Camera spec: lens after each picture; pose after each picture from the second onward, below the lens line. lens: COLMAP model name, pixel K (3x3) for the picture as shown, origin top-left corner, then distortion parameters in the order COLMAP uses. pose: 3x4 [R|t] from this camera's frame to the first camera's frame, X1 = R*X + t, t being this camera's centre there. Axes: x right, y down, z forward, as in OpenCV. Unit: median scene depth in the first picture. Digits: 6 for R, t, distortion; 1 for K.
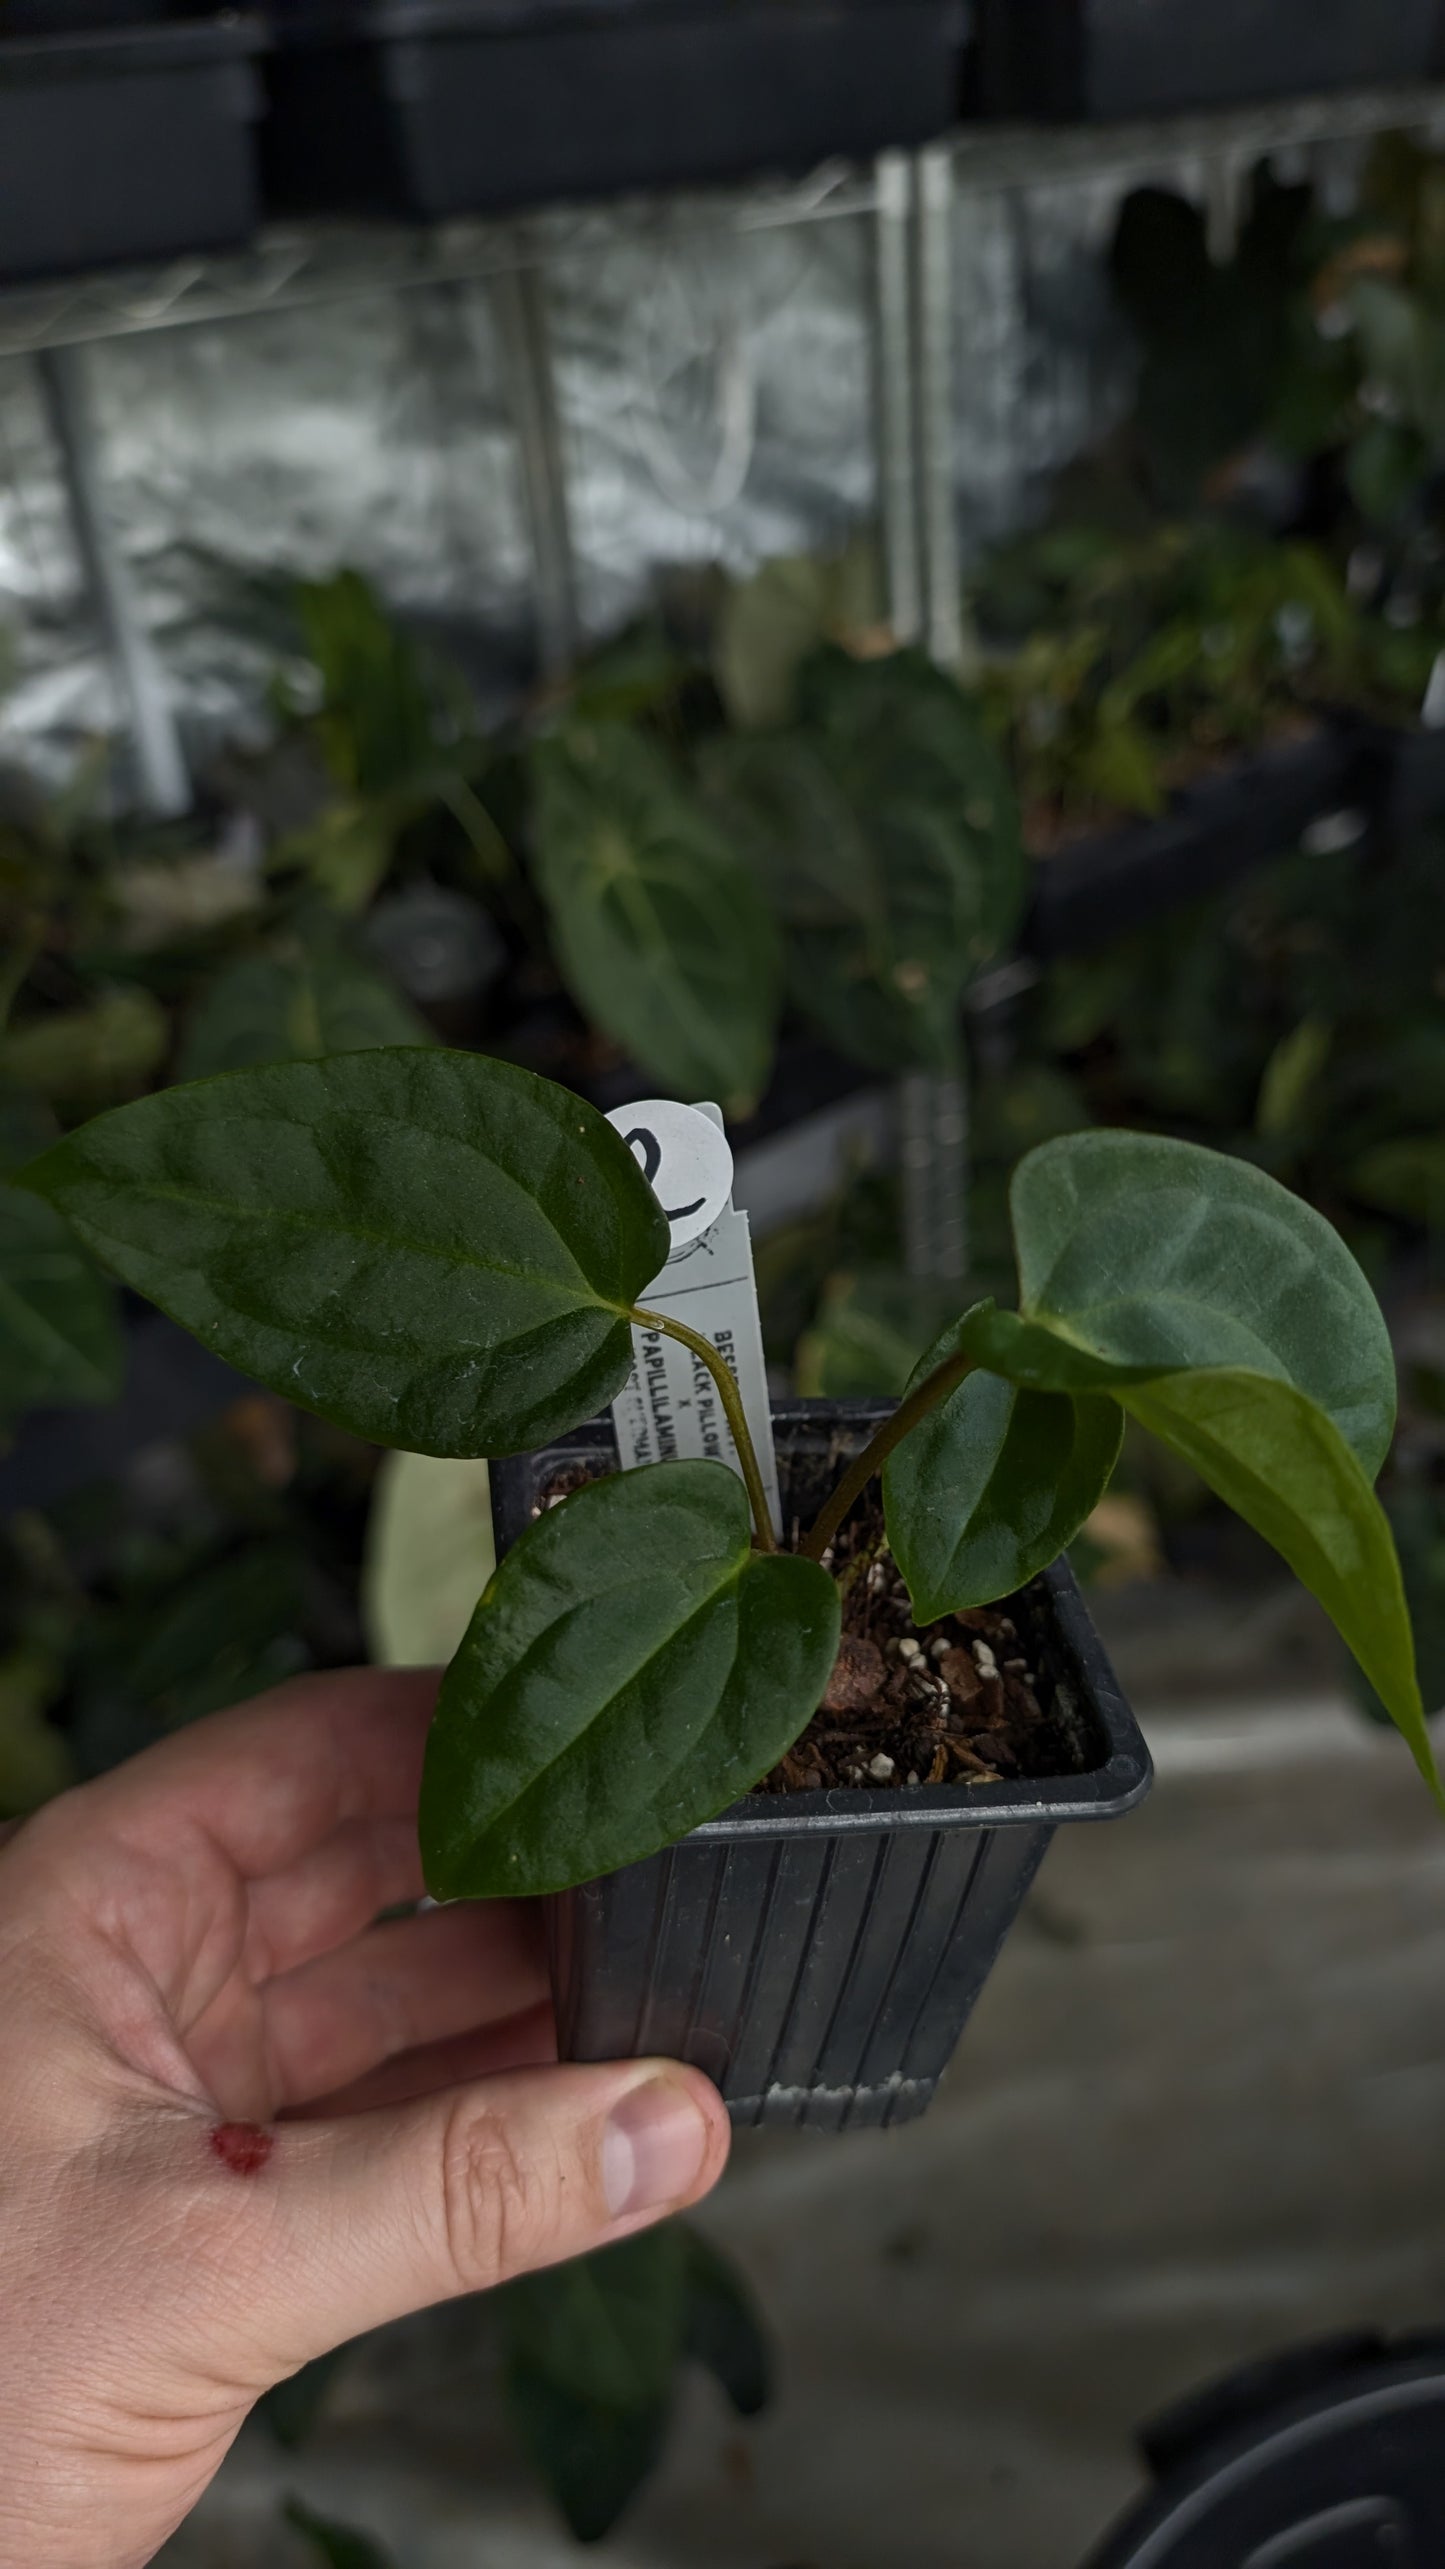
lens RADIAL K [[1972.1, 0, 750.6], [0, 1972.1, 1301.4], [0, 0, 1]] dist [-0.039471, 0.020022]
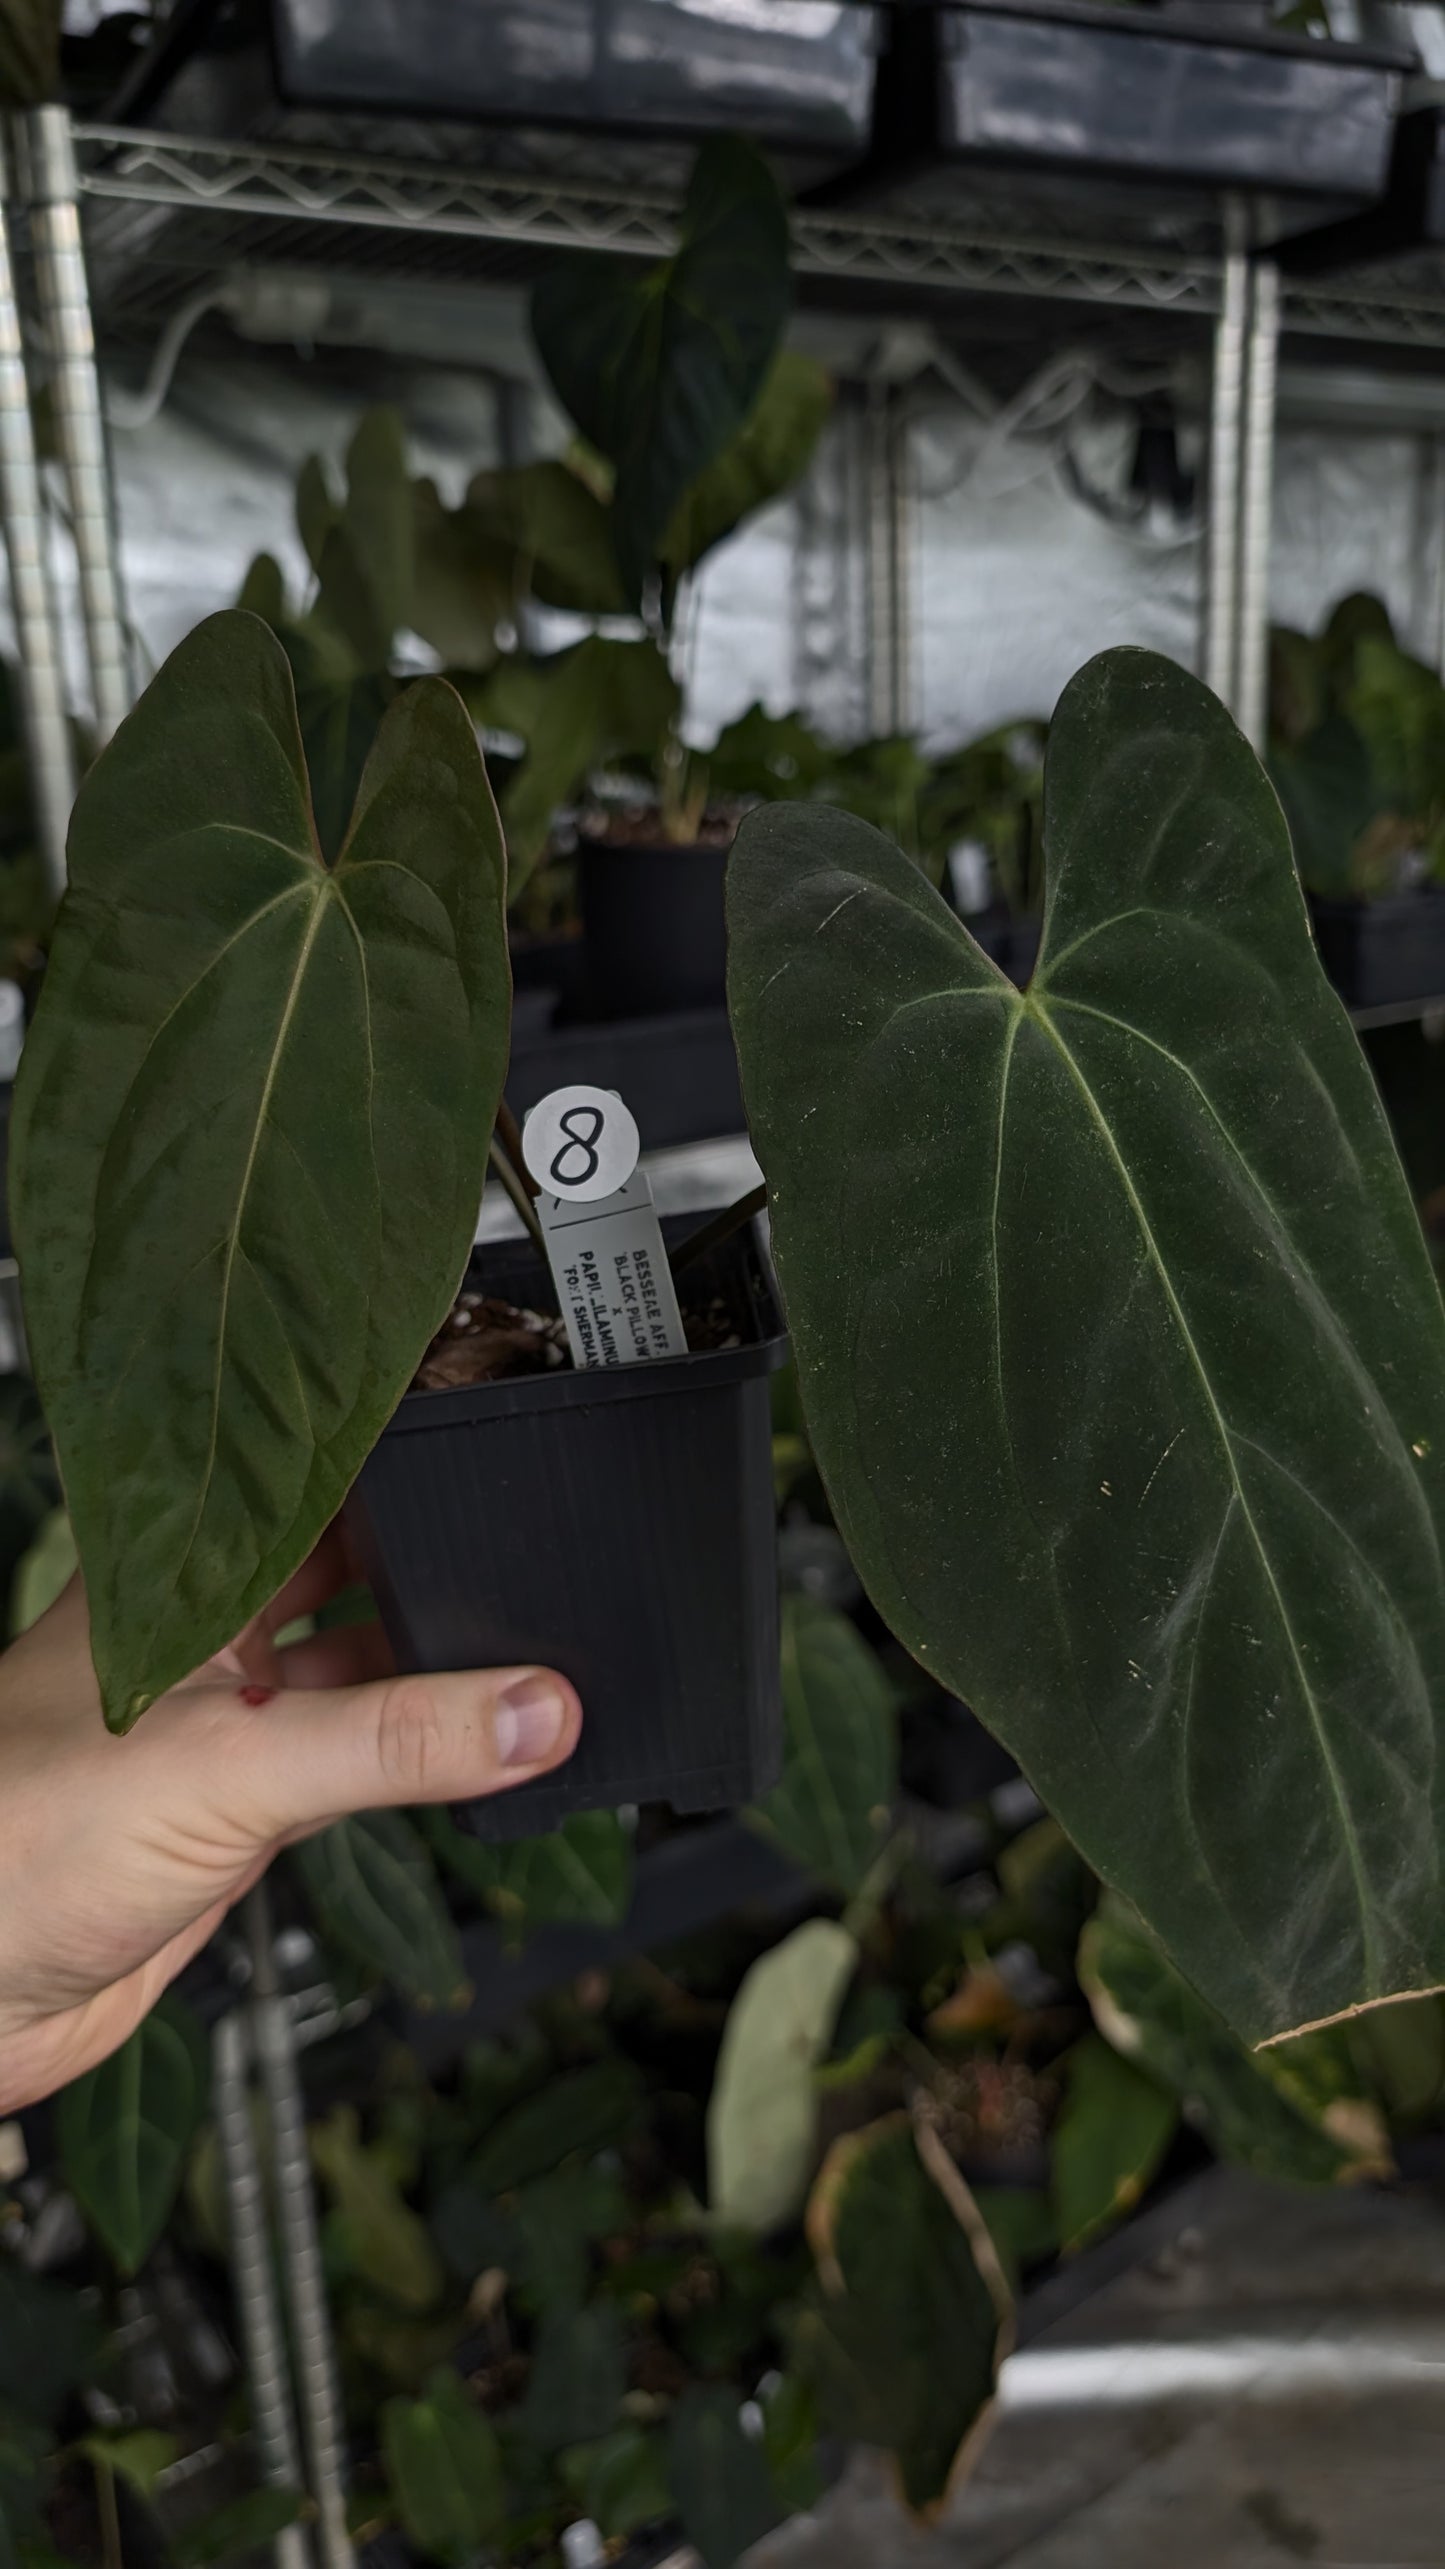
lens RADIAL K [[1972.1, 0, 719.0], [0, 1972.1, 1289.7], [0, 0, 1]] dist [-0.039471, 0.020022]
pose [[0.992570, 0.066914, -0.101623, -0.100373], [-0.092882, 0.956202, -0.277580, 0.002078], [0.078598, 0.284957, 0.955312, -0.241297]]
